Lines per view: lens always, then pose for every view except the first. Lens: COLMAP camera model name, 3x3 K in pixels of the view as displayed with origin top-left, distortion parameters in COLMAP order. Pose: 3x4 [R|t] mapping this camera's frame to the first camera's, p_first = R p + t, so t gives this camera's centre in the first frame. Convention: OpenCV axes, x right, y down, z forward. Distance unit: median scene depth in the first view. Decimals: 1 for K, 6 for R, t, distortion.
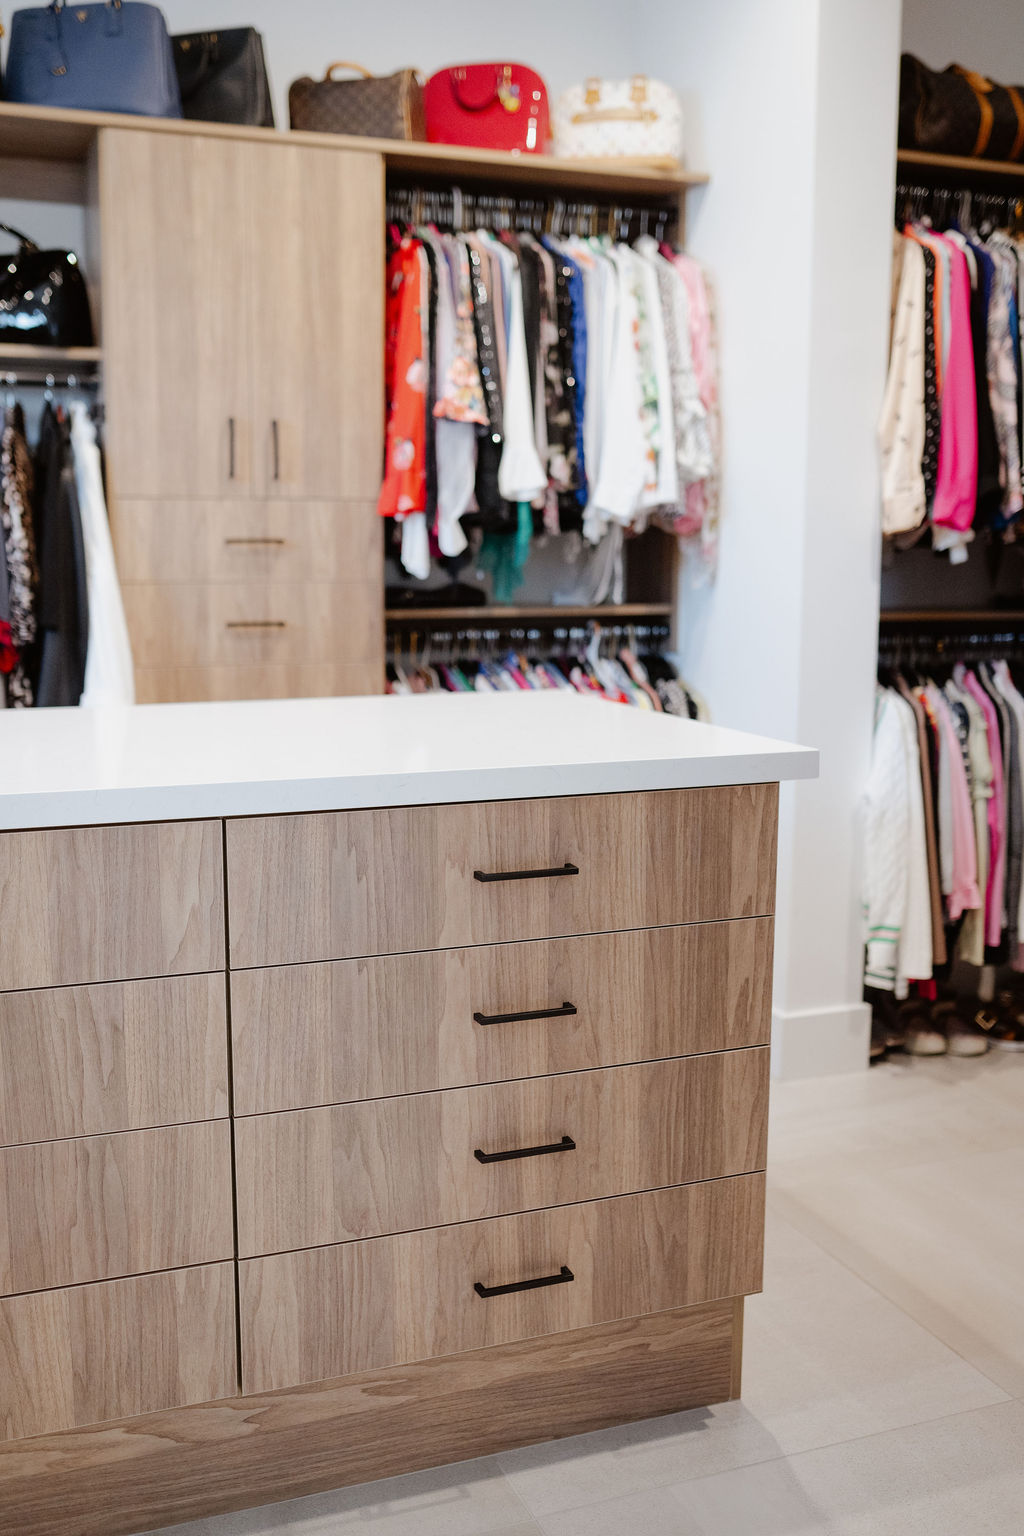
lens RADIAL K [[1509.5, 0, 512.0], [0, 1509.5, 768.0], [0, 0, 1]] dist [-0.079499, 0.108583]
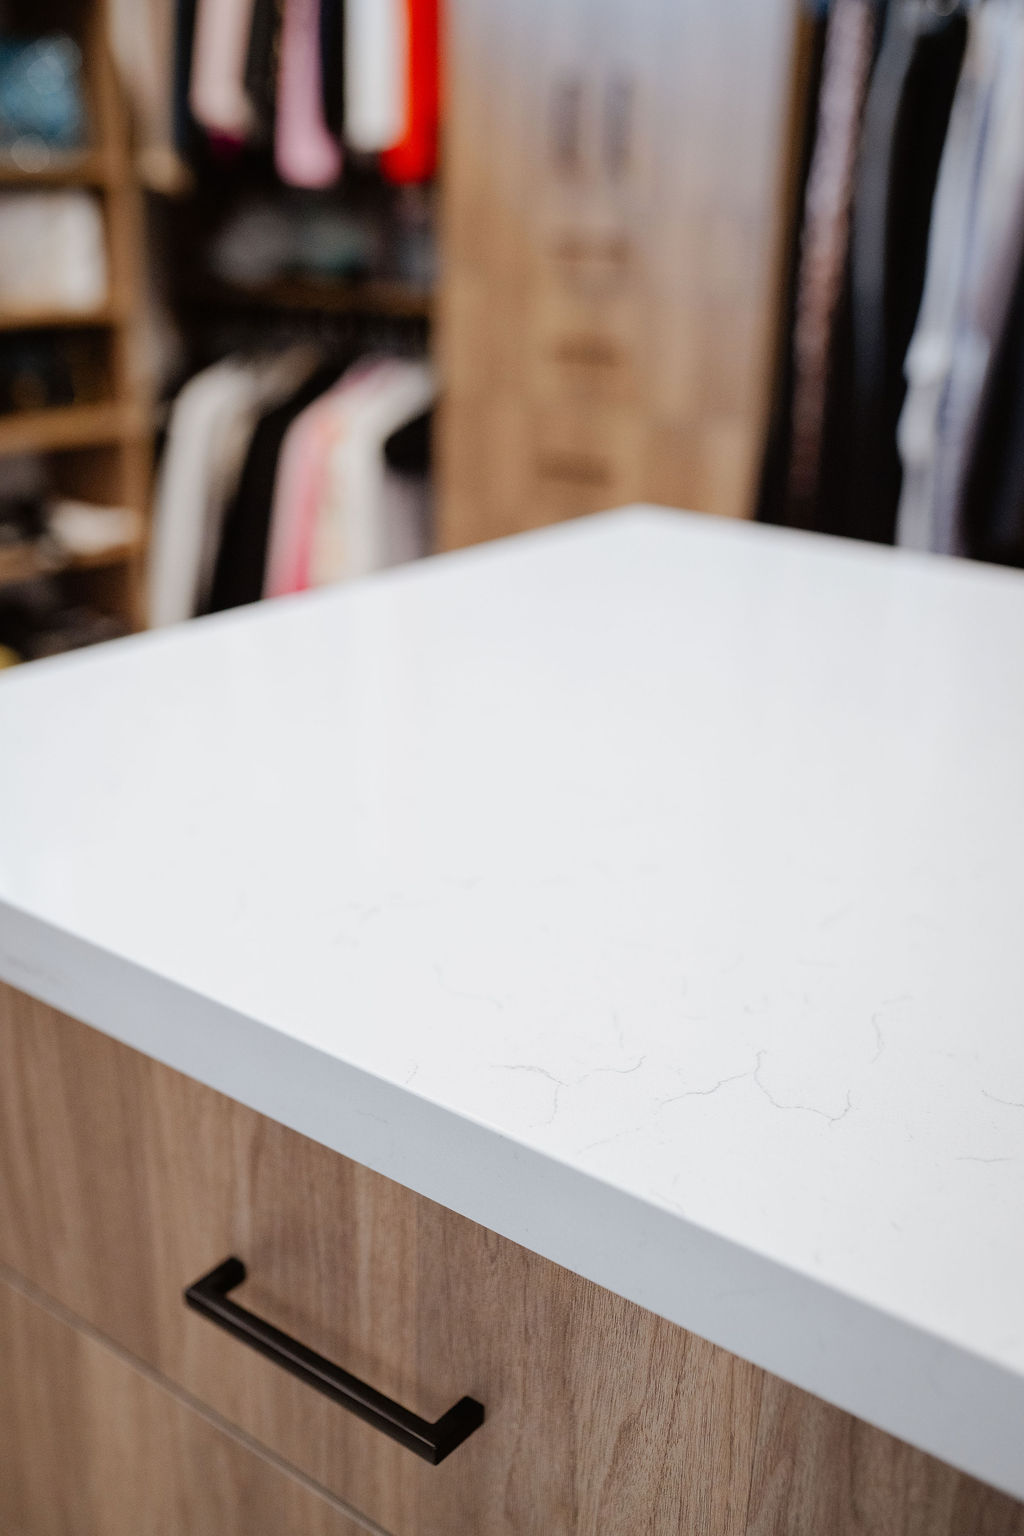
lens RADIAL K [[1509.5, 0, 512.0], [0, 1509.5, 768.0], [0, 0, 1]] dist [-0.079499, 0.108583]
pose [[0.527660, 0.308890, -0.791304, -0.125929], [-0.151654, 0.950832, 0.270036, -0.099241], [0.835809, -0.022483, 0.548560, 0.662976]]
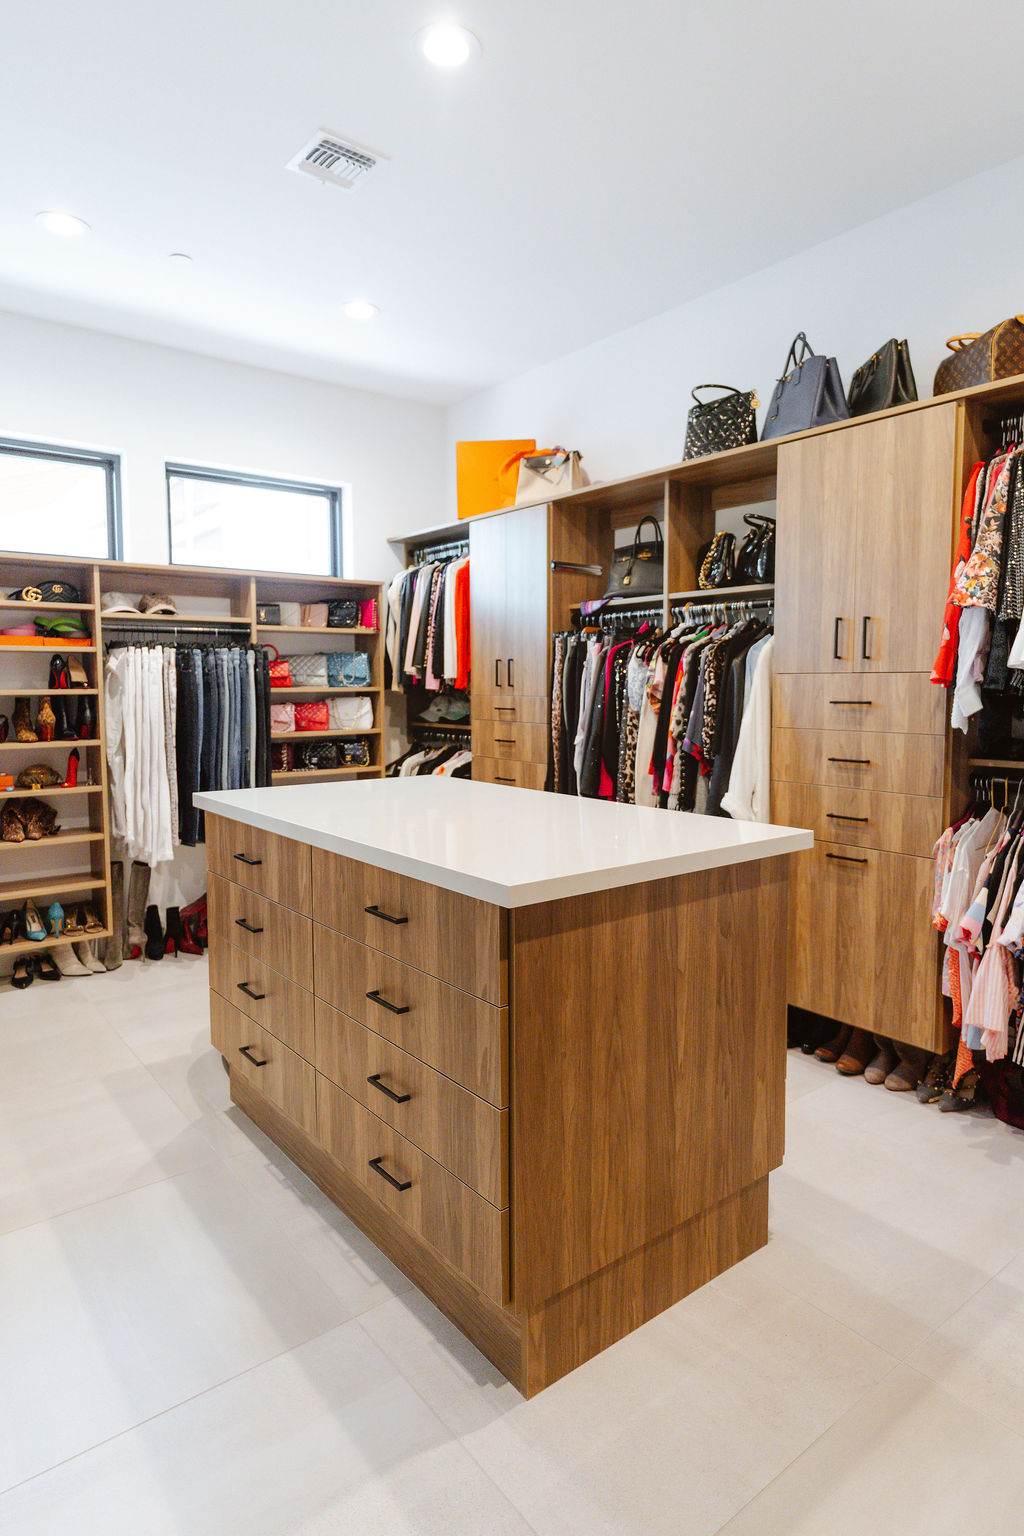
lens RADIAL K [[874.1, 0, 515.7], [0, 874.1, 746.9], [0, 0, 1]] dist [-0.001545, -0.000954]
pose [[0.294009, 0.062117, -0.953782, 0.869017], [-0.136407, 0.990398, 0.022454, -0.140057], [0.946019, 0.123501, 0.299659, 0.758474]]
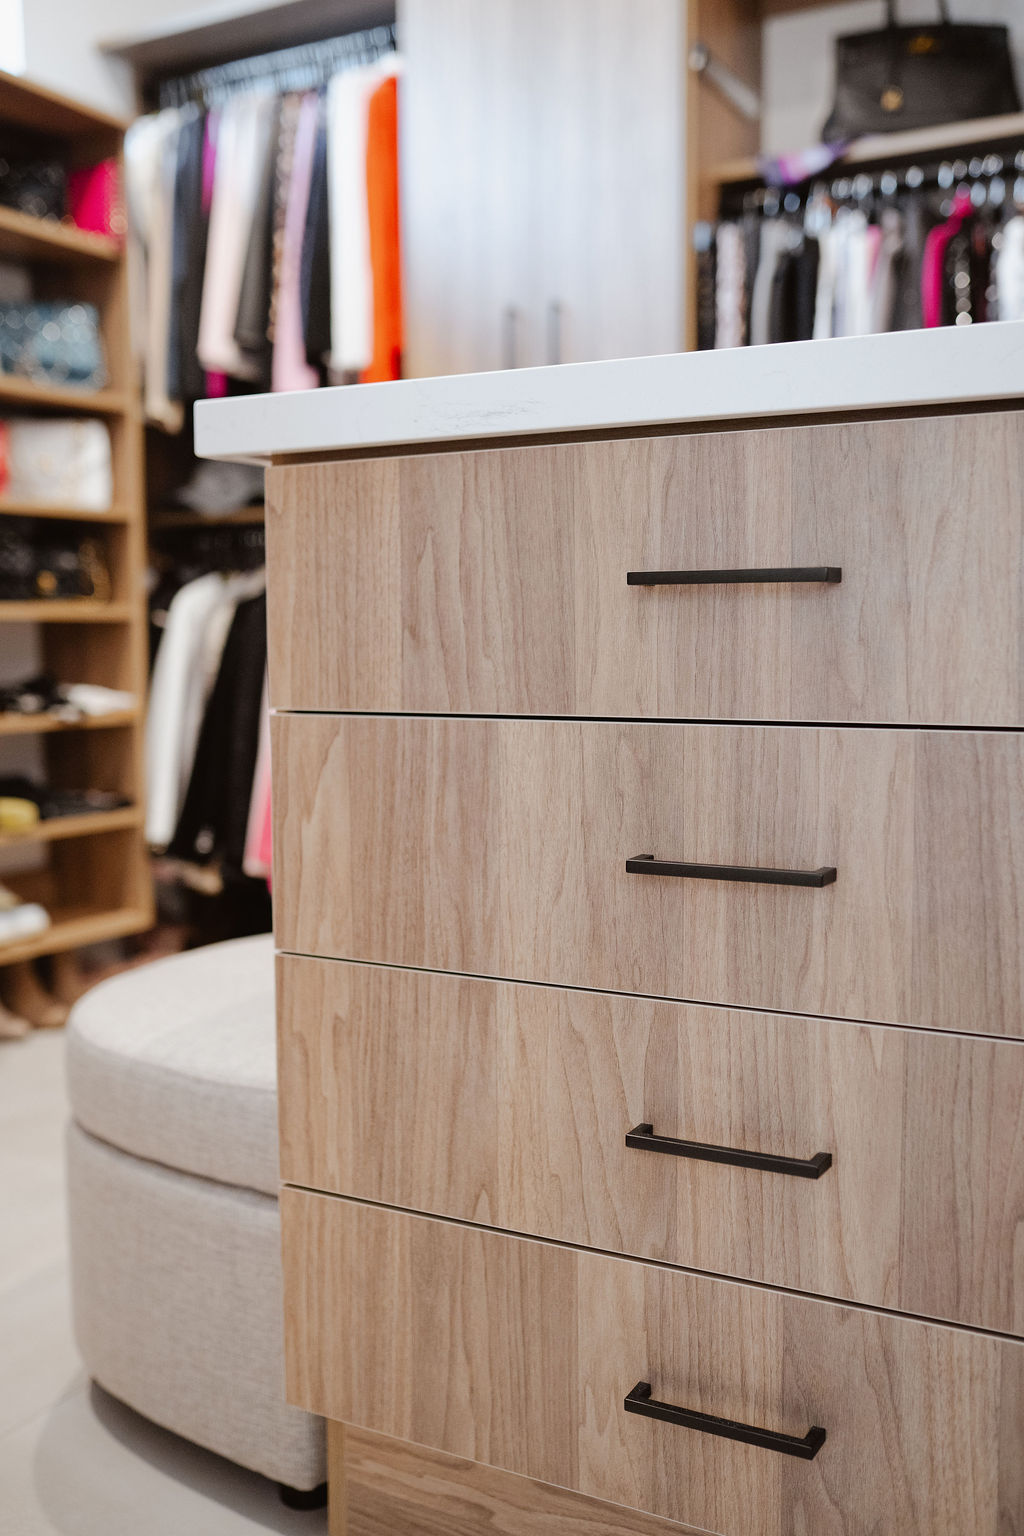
lens RADIAL K [[1509.5, 0, 512.0], [0, 1509.5, 768.0], [0, 0, 1]] dist [-0.079499, 0.108583]
pose [[0.632954, 0.062329, -0.771676, -0.018806], [-0.104125, 0.994551, -0.005076, 0.148268], [0.767155, 0.083564, 0.635996, 0.451059]]
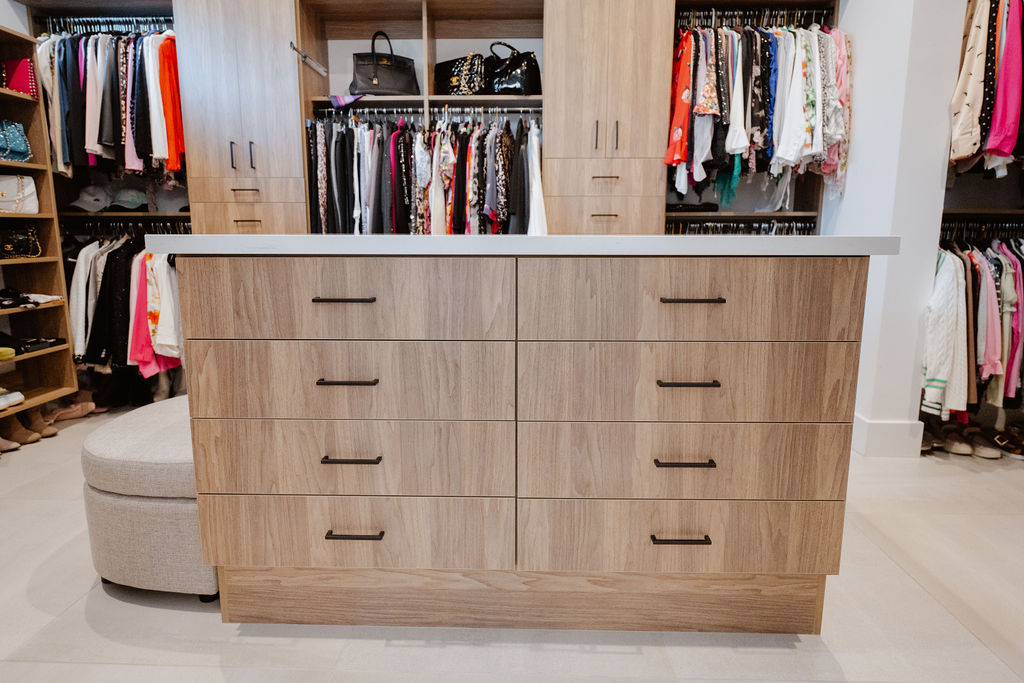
lens RADIAL K [[562.8, 0, 518.3], [0, 562.8, 320.4], [0, 0, 1]] dist [-0.006719, -0.000654]
pose [[0.921345, 0.056974, -0.384549, 0.067312], [-0.053717, 0.998371, 0.019214, 0.082715], [0.385018, 0.002954, 0.922904, 0.310150]]
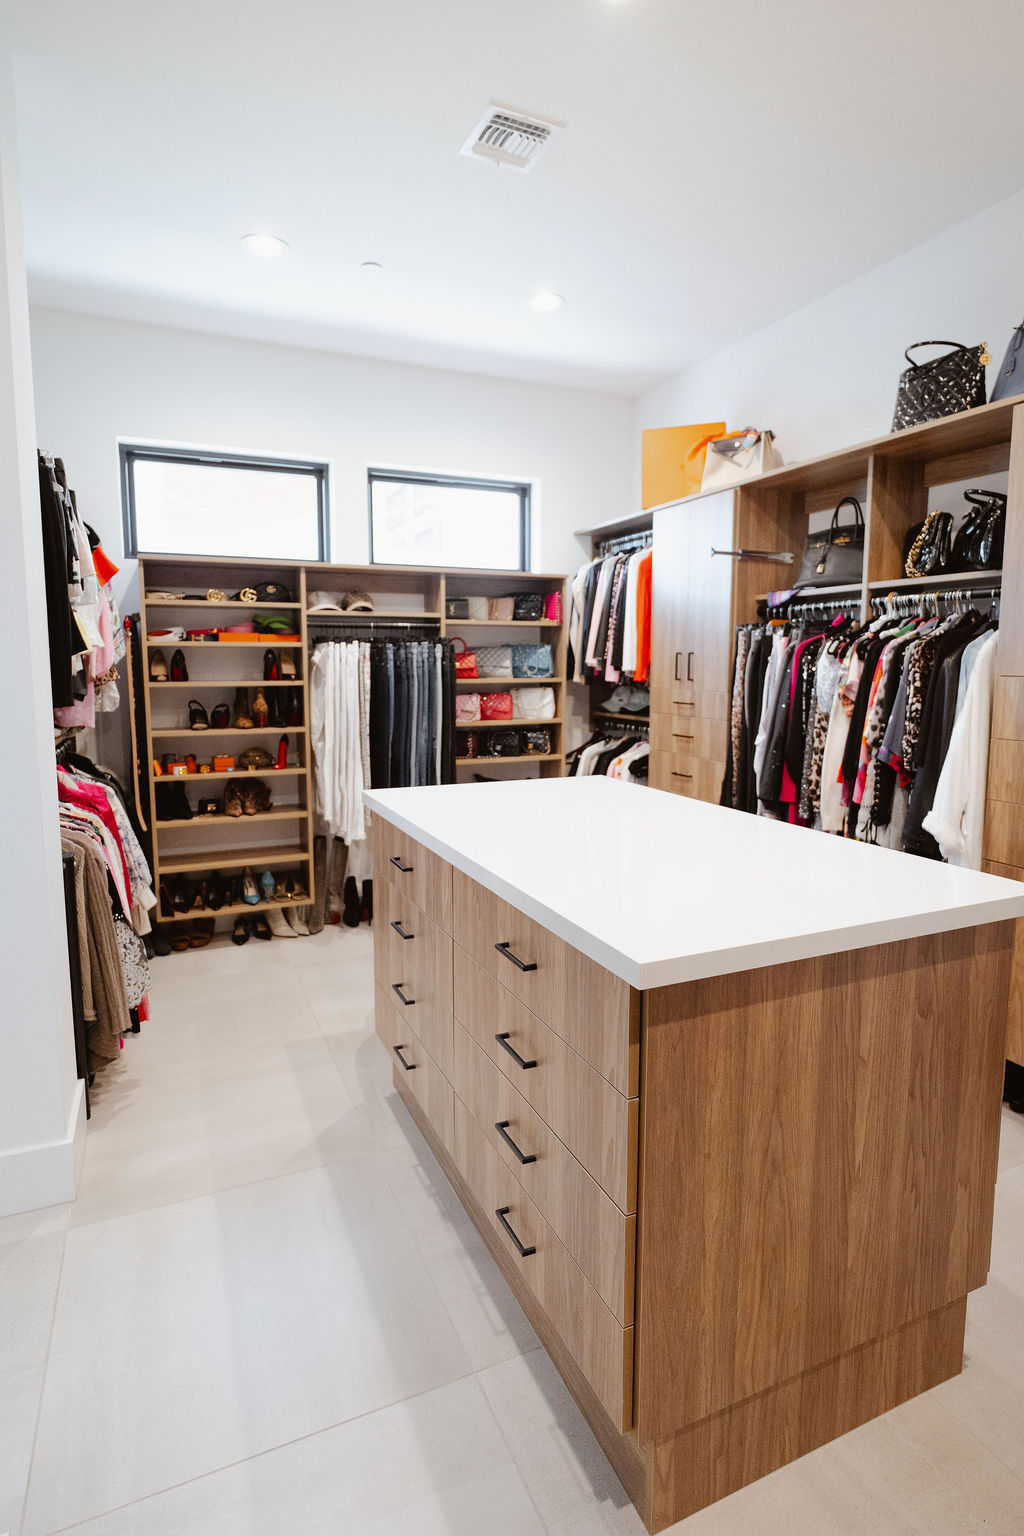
lens RADIAL K [[793.7, 0, 507.6], [0, 793.7, 753.0], [0, 0, 1]] dist [-0.006624, -0.000555]
pose [[0.047896, 0.107208, -0.993082, 0.701646], [-0.146738, 0.984192, 0.099171, -0.188456], [0.988015, 0.140973, 0.062870, 0.840208]]
